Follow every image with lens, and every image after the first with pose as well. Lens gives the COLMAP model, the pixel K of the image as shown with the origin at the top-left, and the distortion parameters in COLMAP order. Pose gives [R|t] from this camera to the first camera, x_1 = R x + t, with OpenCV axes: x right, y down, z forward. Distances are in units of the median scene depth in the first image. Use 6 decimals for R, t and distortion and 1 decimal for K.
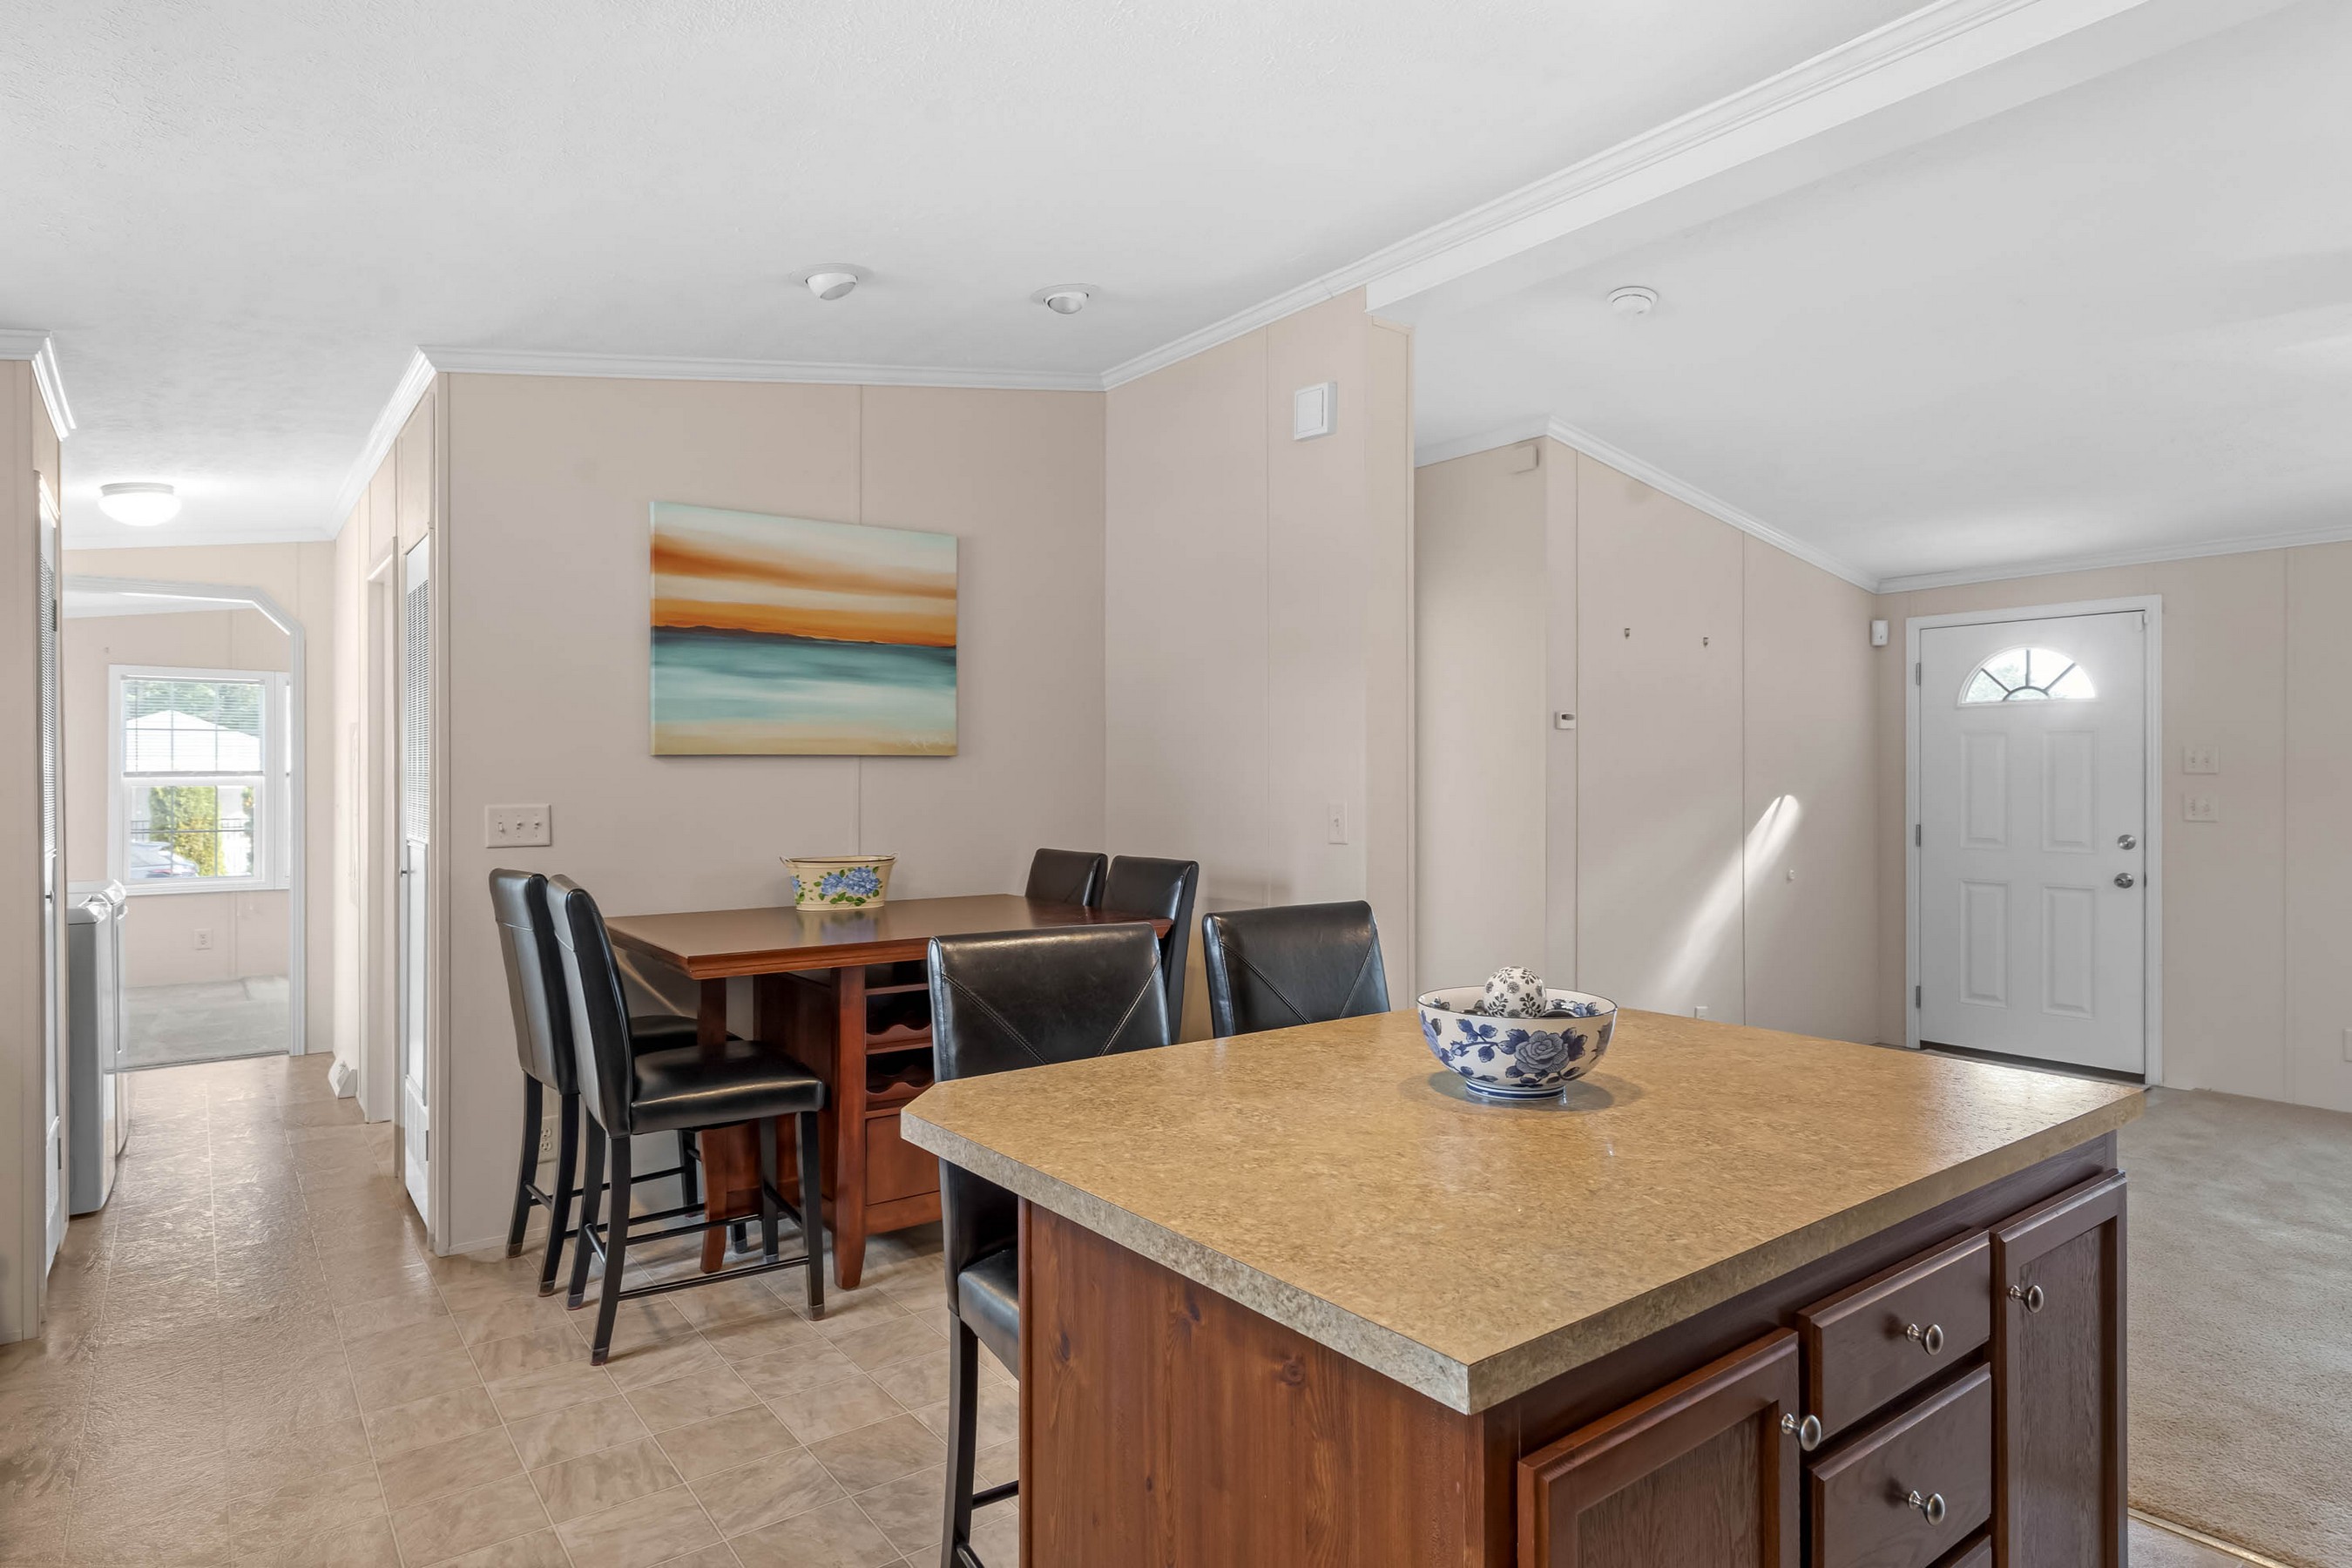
lens RADIAL K [[1305.6, 0, 1155.3], [0, 1305.6, 778.6], [0, 0, 1]] dist [0.001665, 0.001766]
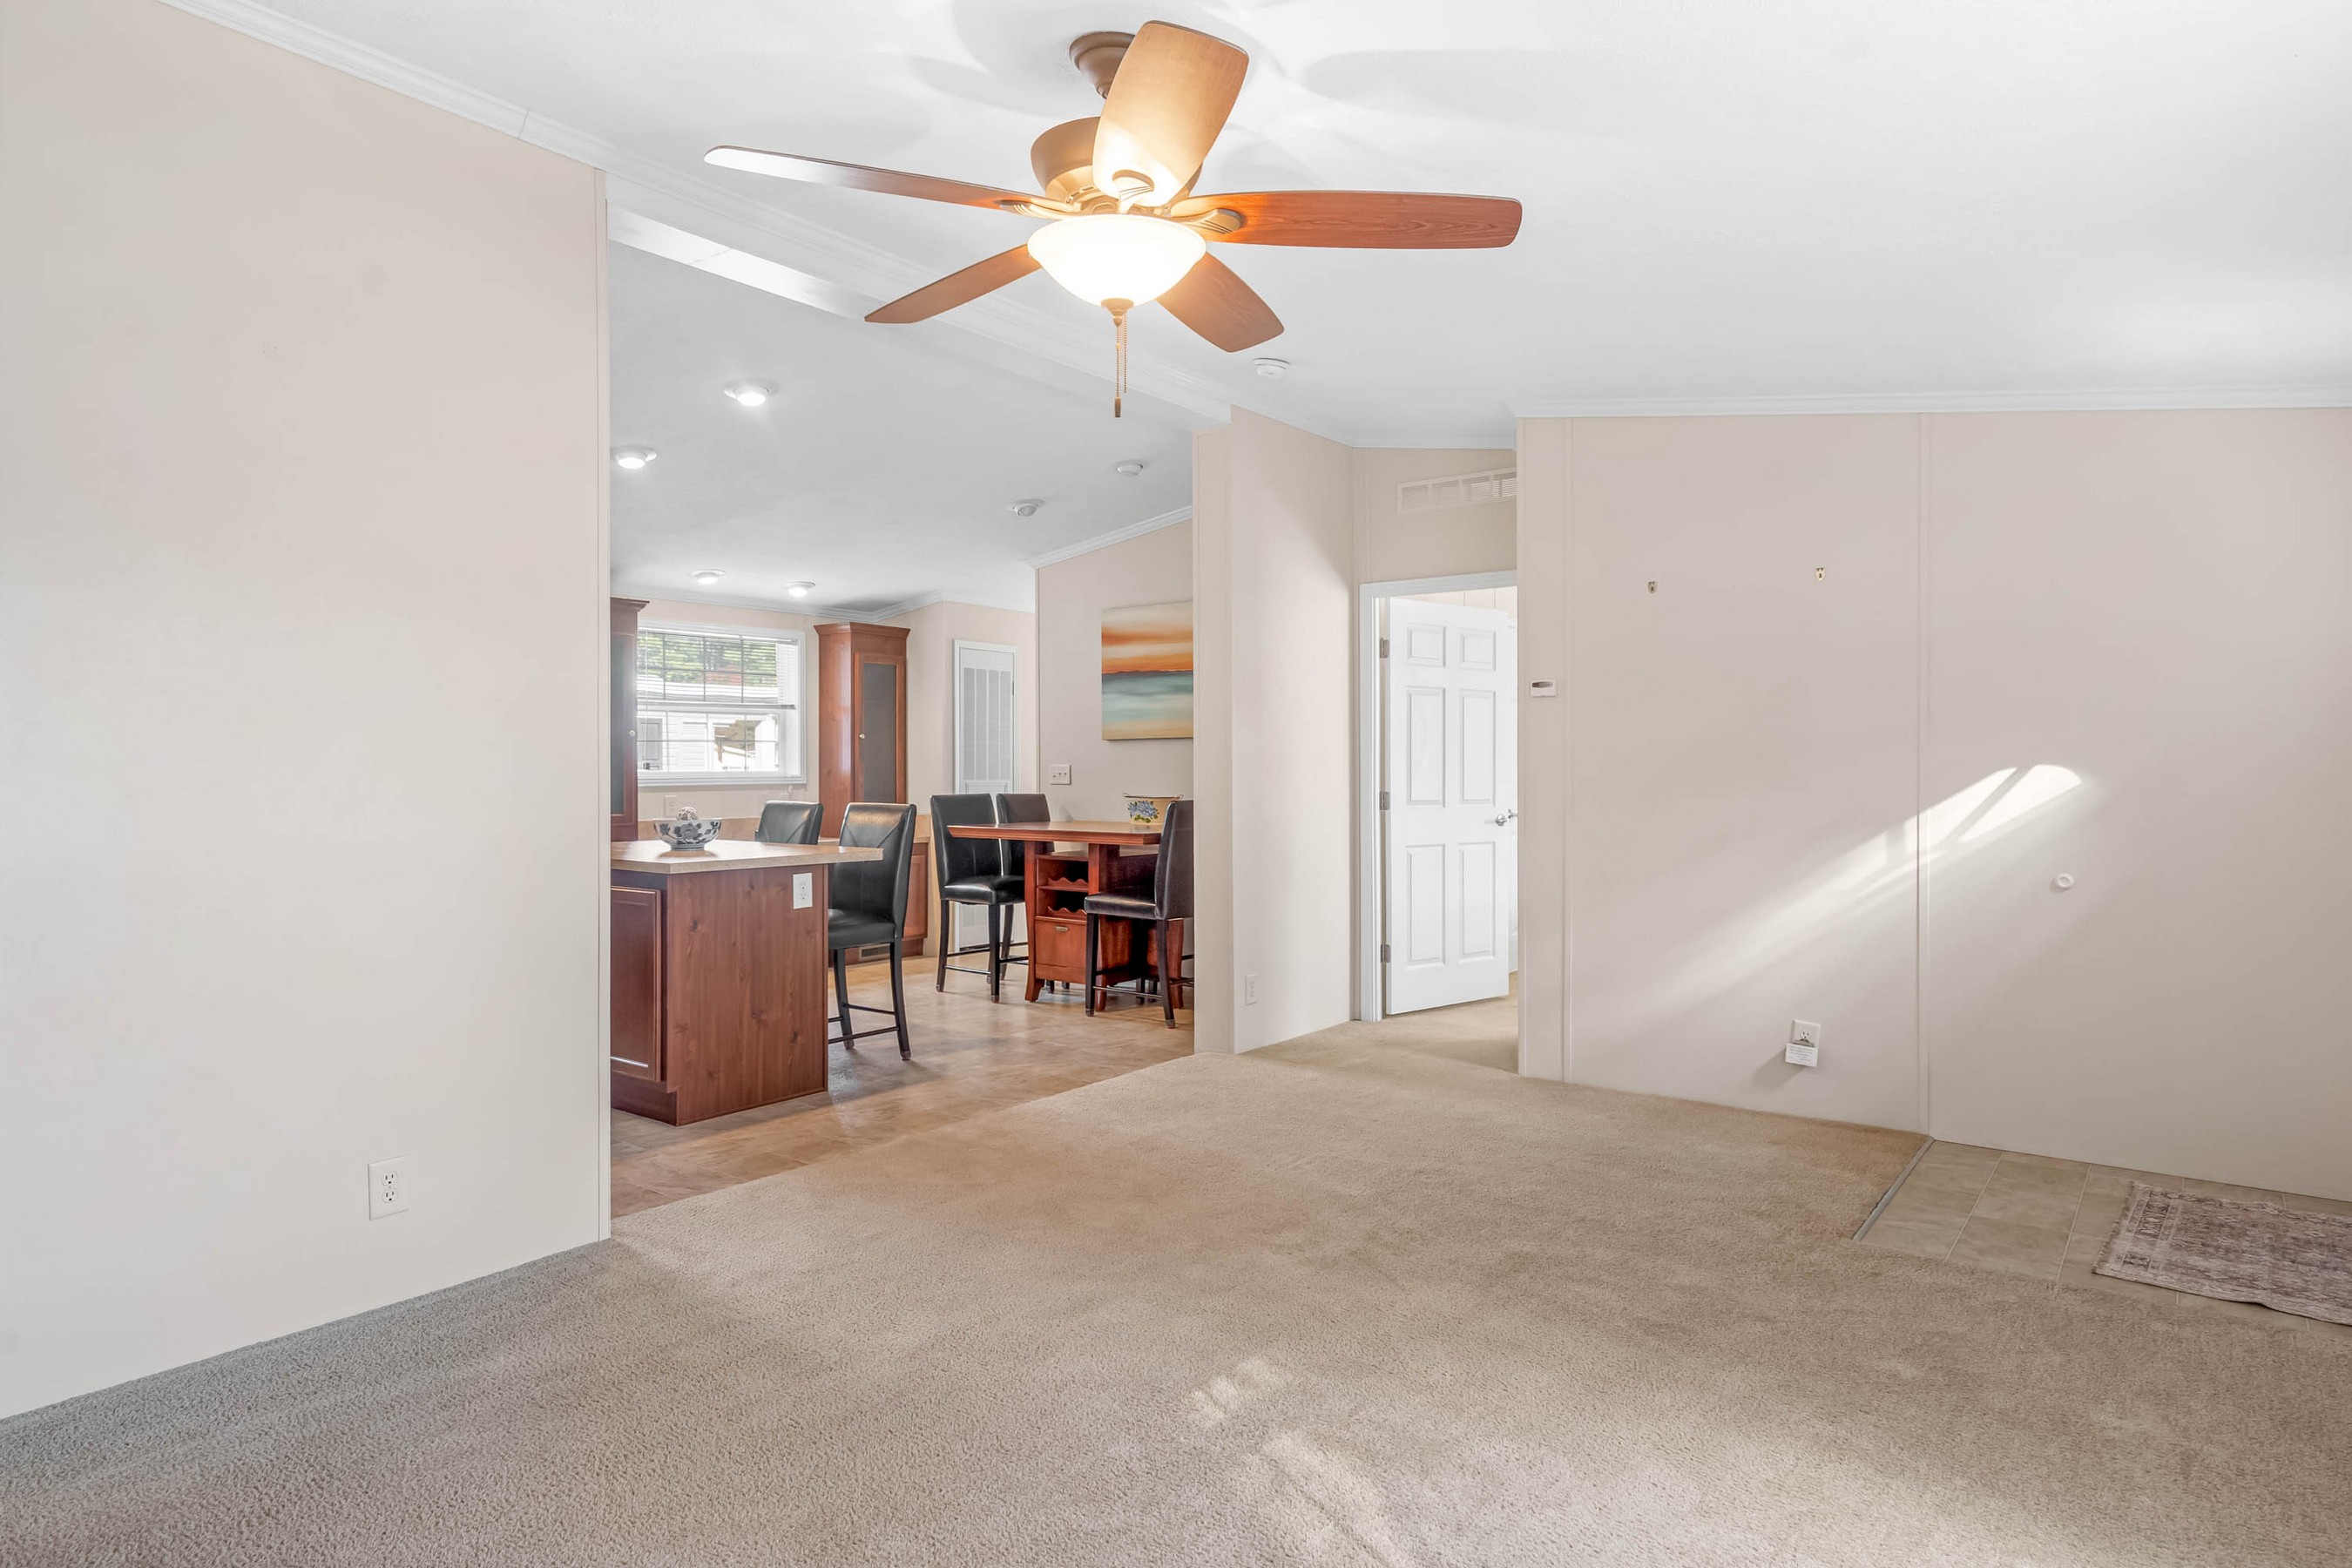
lens RADIAL K [[1305.6, 0, 1153.2], [0, 1305.6, 772.9], [0, 0, 1]] dist [0.001665, 0.001766]
pose [[0.281416, 0.003965, -0.959578, 1.484944], [-0.002494, 0.999991, 0.003401, 0.023768], [0.959583, 0.001436, 0.281423, 0.516908]]
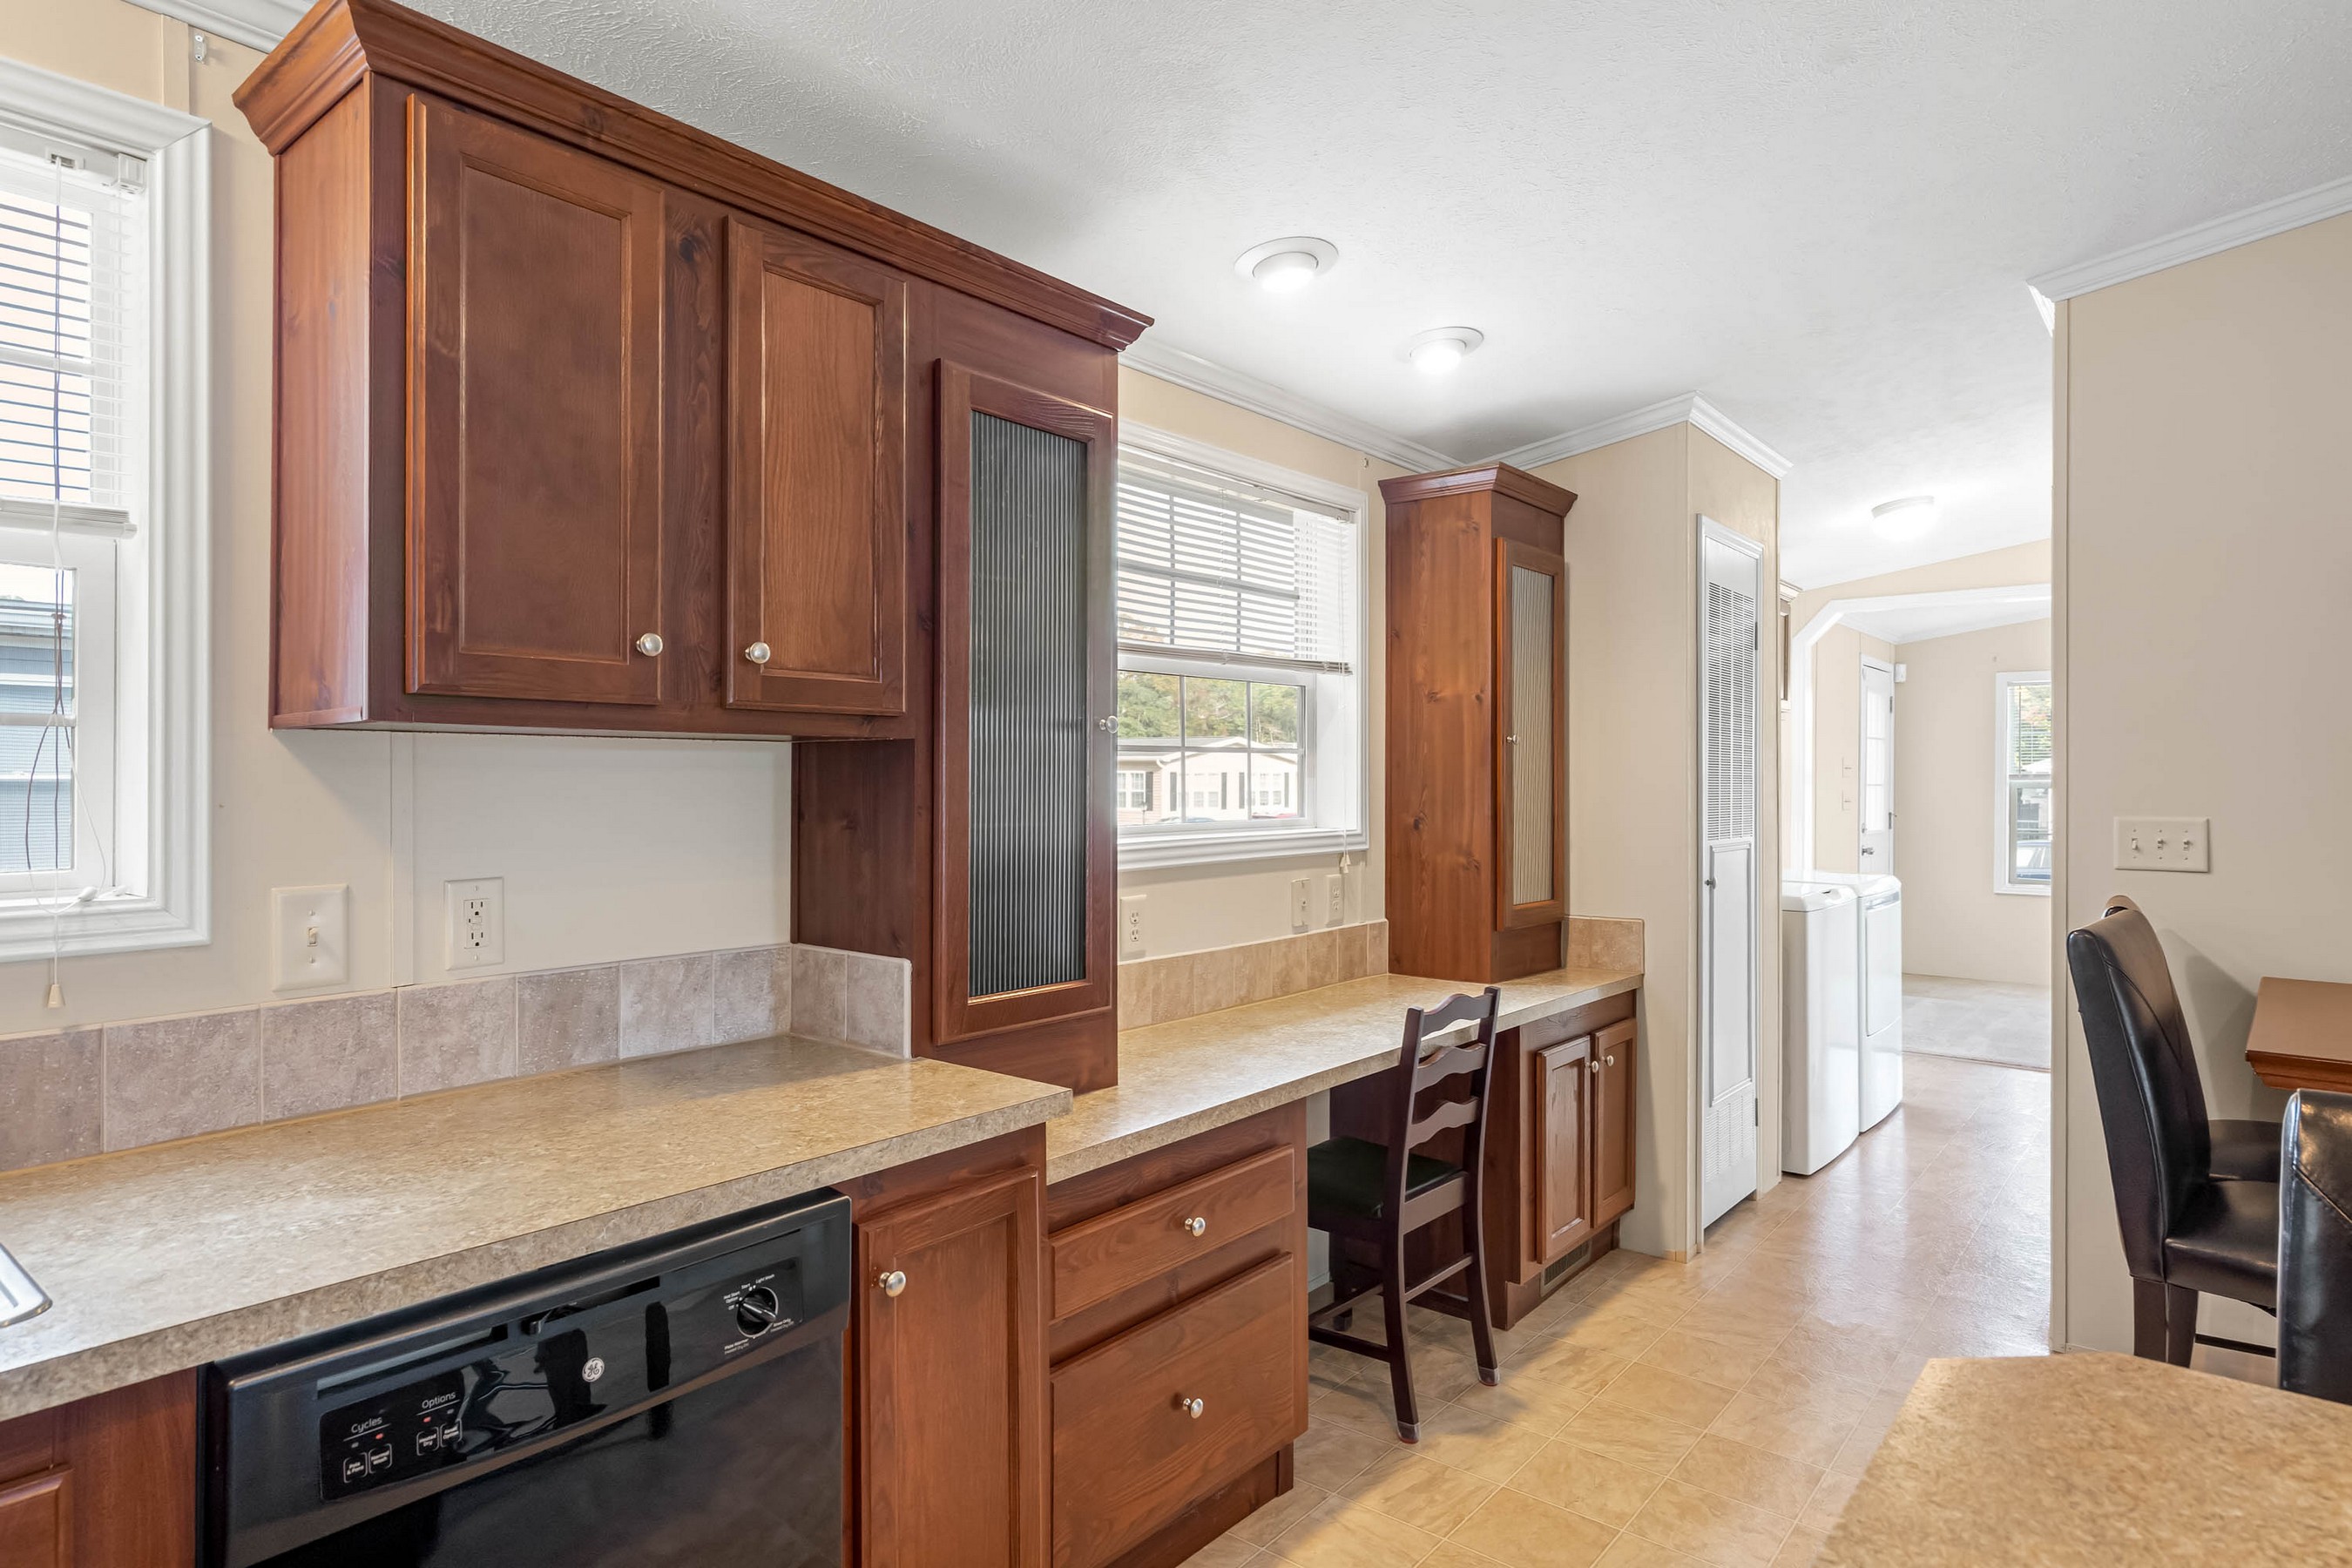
lens RADIAL K [[1305.6, 0, 1185.0], [0, 1305.6, 775.1], [0, 0, 1]] dist [0.001665, 0.001766]
pose [[0.246521, 0.003011, -0.969133, 0.119701], [-0.008180, 0.999966, 0.001026, -0.001432], [0.969103, 0.007675, 0.246538, 0.225506]]
